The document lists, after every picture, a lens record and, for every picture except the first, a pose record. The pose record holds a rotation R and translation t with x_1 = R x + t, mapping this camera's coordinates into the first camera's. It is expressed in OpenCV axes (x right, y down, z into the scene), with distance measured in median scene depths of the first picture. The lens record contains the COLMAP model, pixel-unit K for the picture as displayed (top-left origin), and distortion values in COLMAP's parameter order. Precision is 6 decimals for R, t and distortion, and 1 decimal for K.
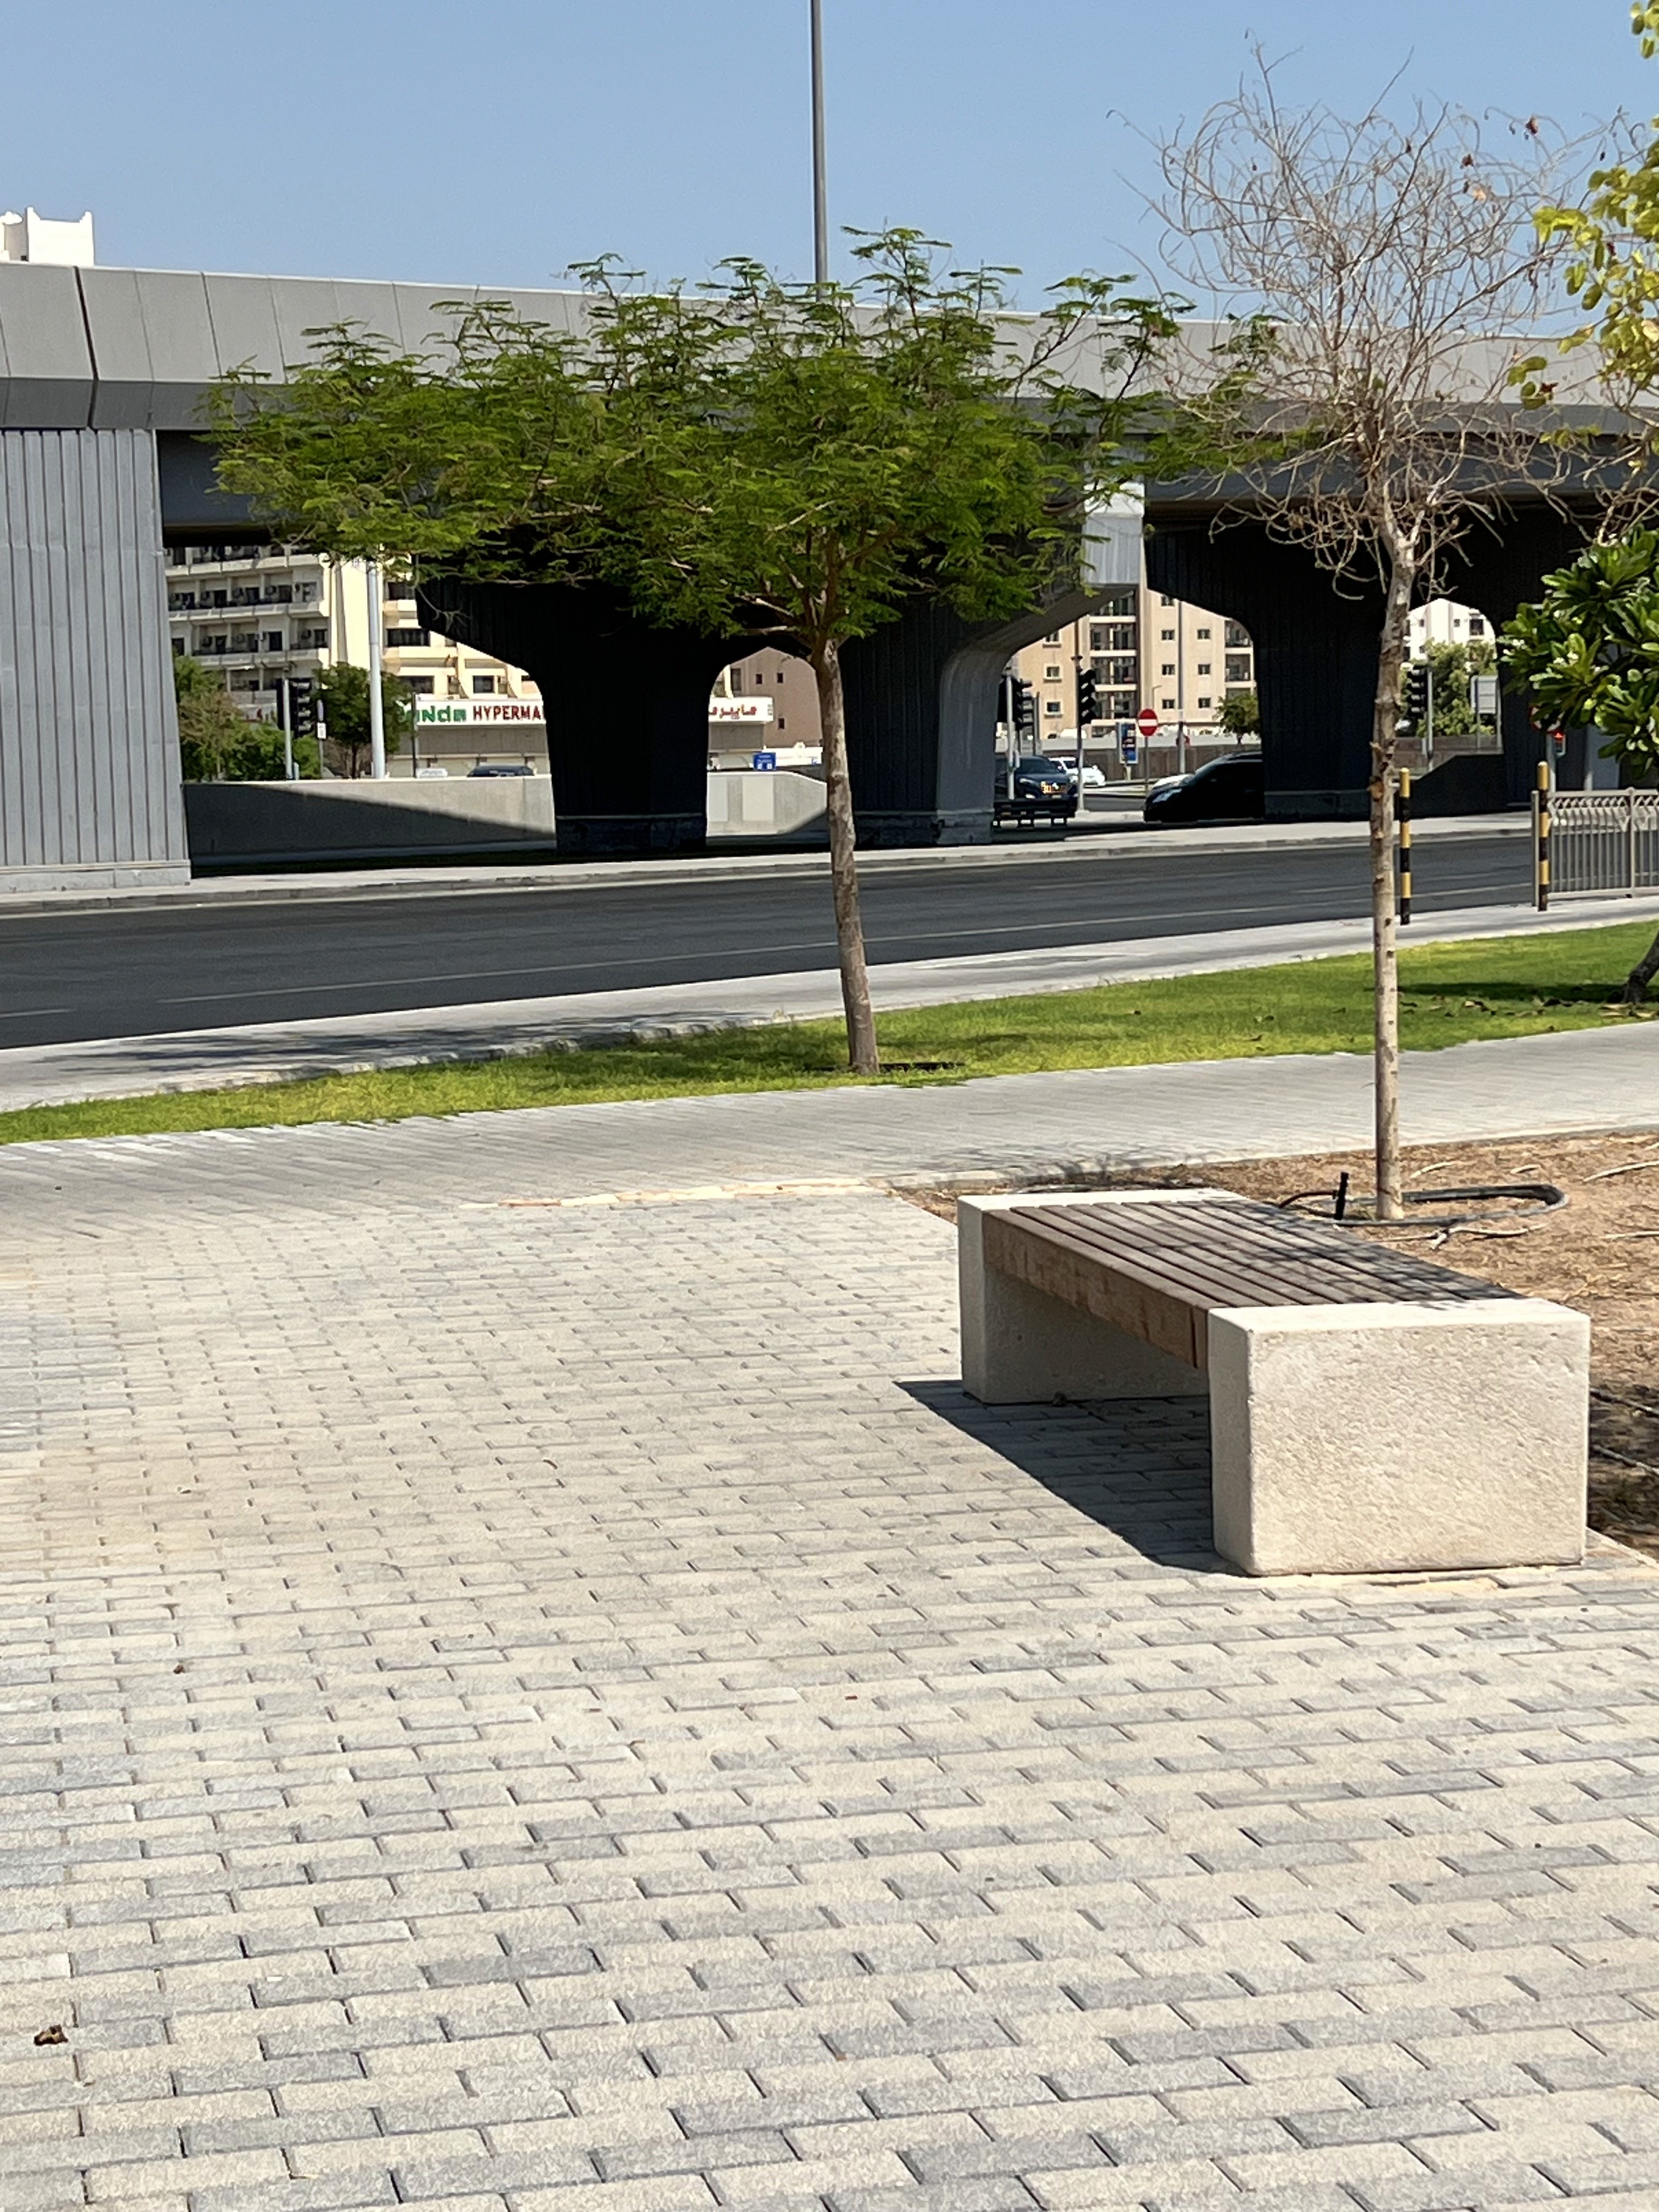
lens RADIAL K [[4189.5, 0, 839.3], [0, 4189.5, 1094.2], [0, 0, 1]] dist [0.060142, 0.000000]
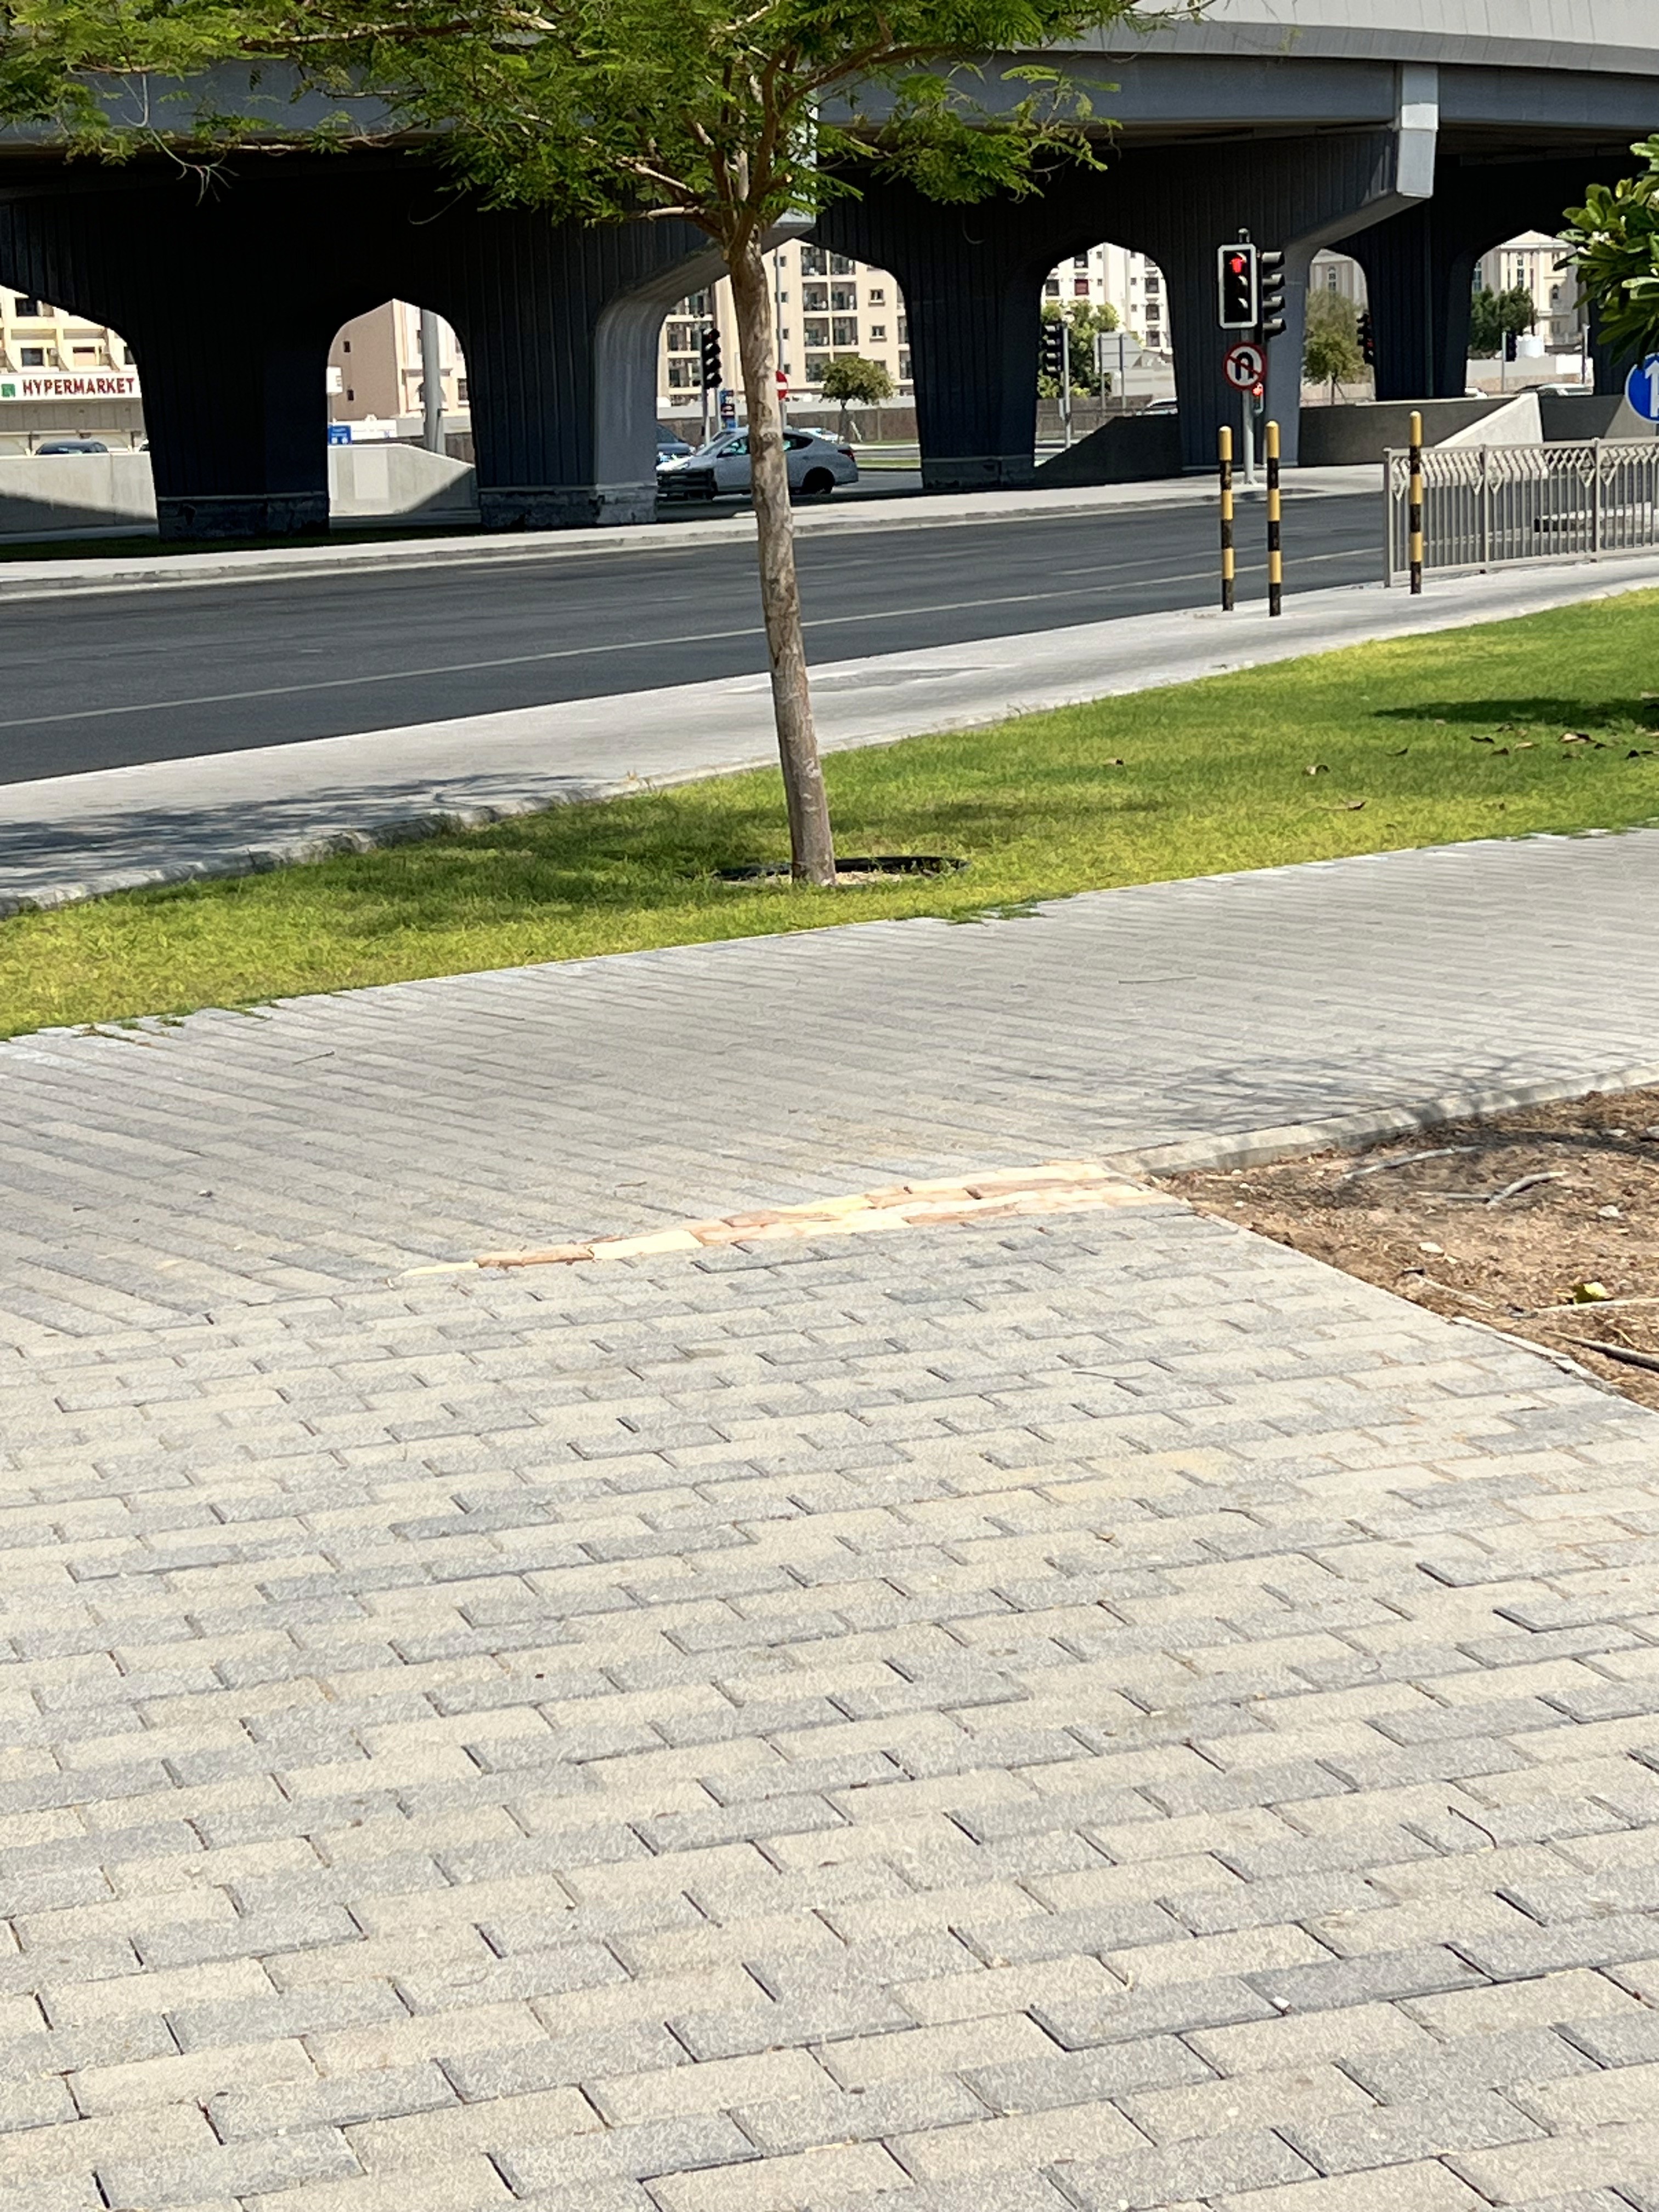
lens RADIAL K [[4189.5, 0, 812.8], [0, 4189.5, 1129.1], [0, 0, 1]] dist [0.060142, 0.000000]
pose [[0.994974, -0.031430, 0.095073, -0.062571], [0.023243, 0.996022, 0.086025, -0.023674], [-0.097399, -0.083383, 0.991746, 0.341984]]
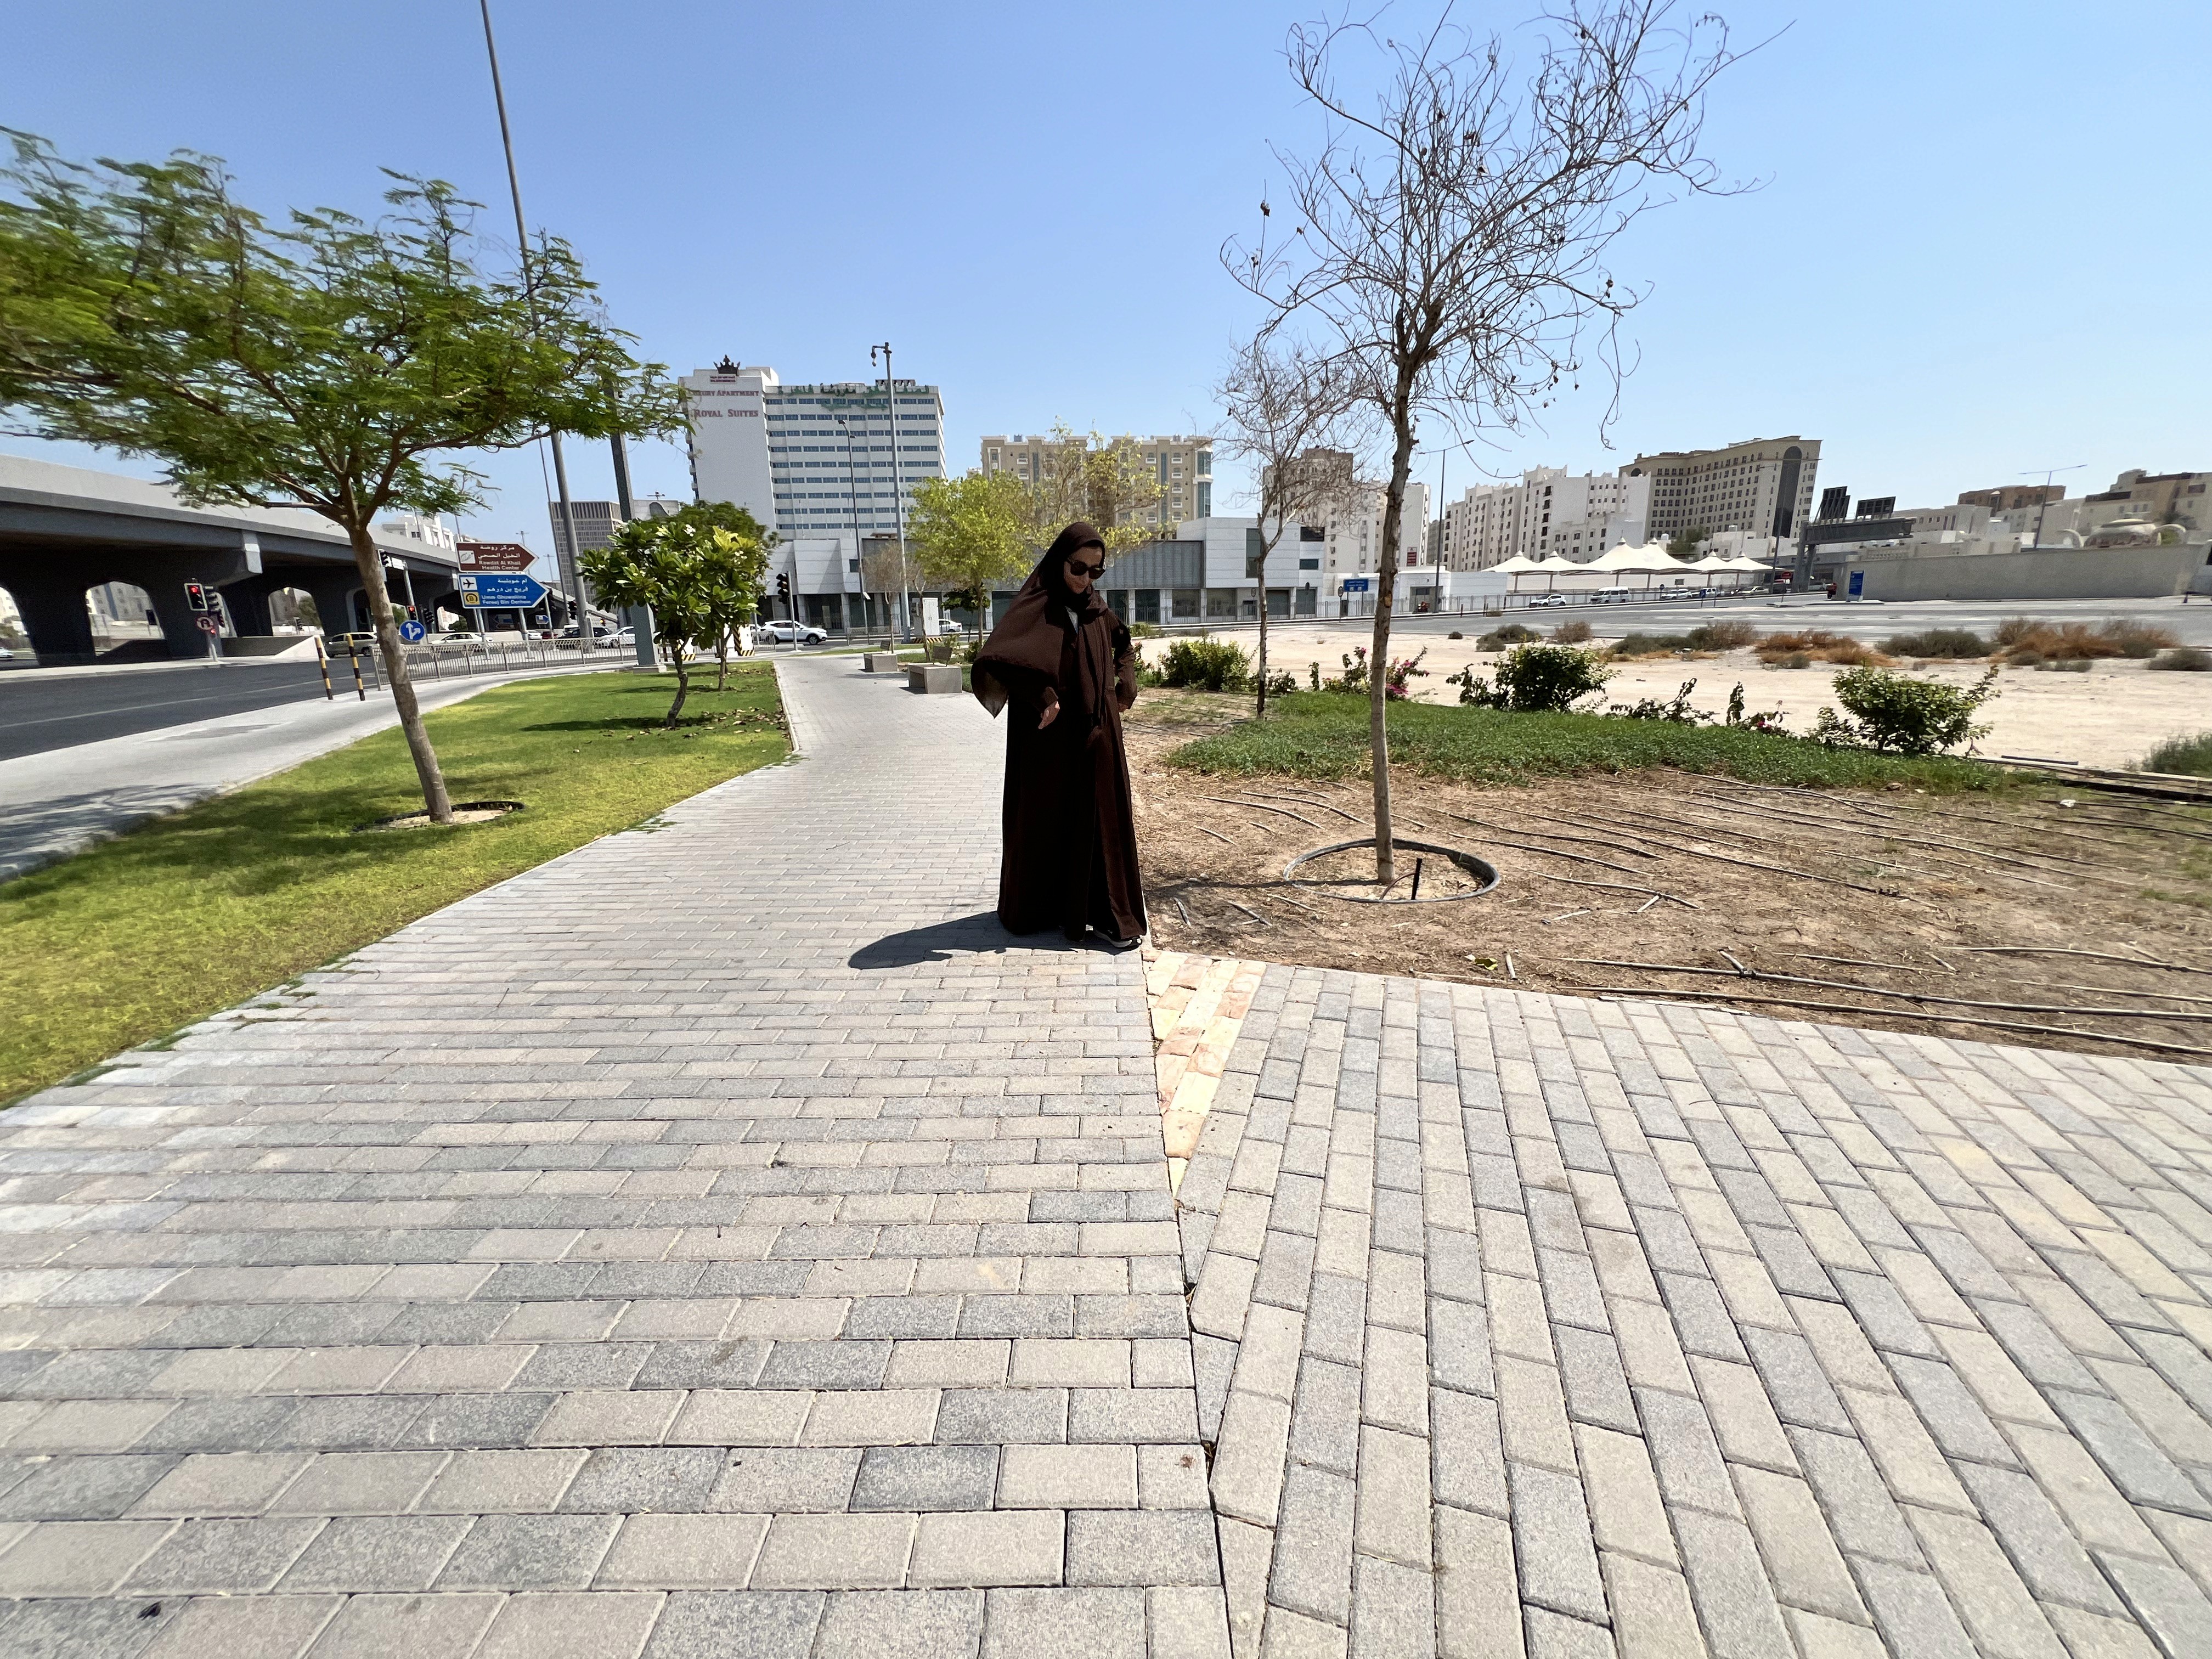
lens RADIAL K [[890.1, 0, 1106.2], [0, 890.1, 829.3], [0, 0, 1]] dist [-0.004089, 0.001458]
pose [[0.524406, -0.186244, 0.830850, -0.139146], [0.077481, 0.982174, 0.171261, -0.038060], [-0.847936, -0.025435, 0.529488, 0.664847]]
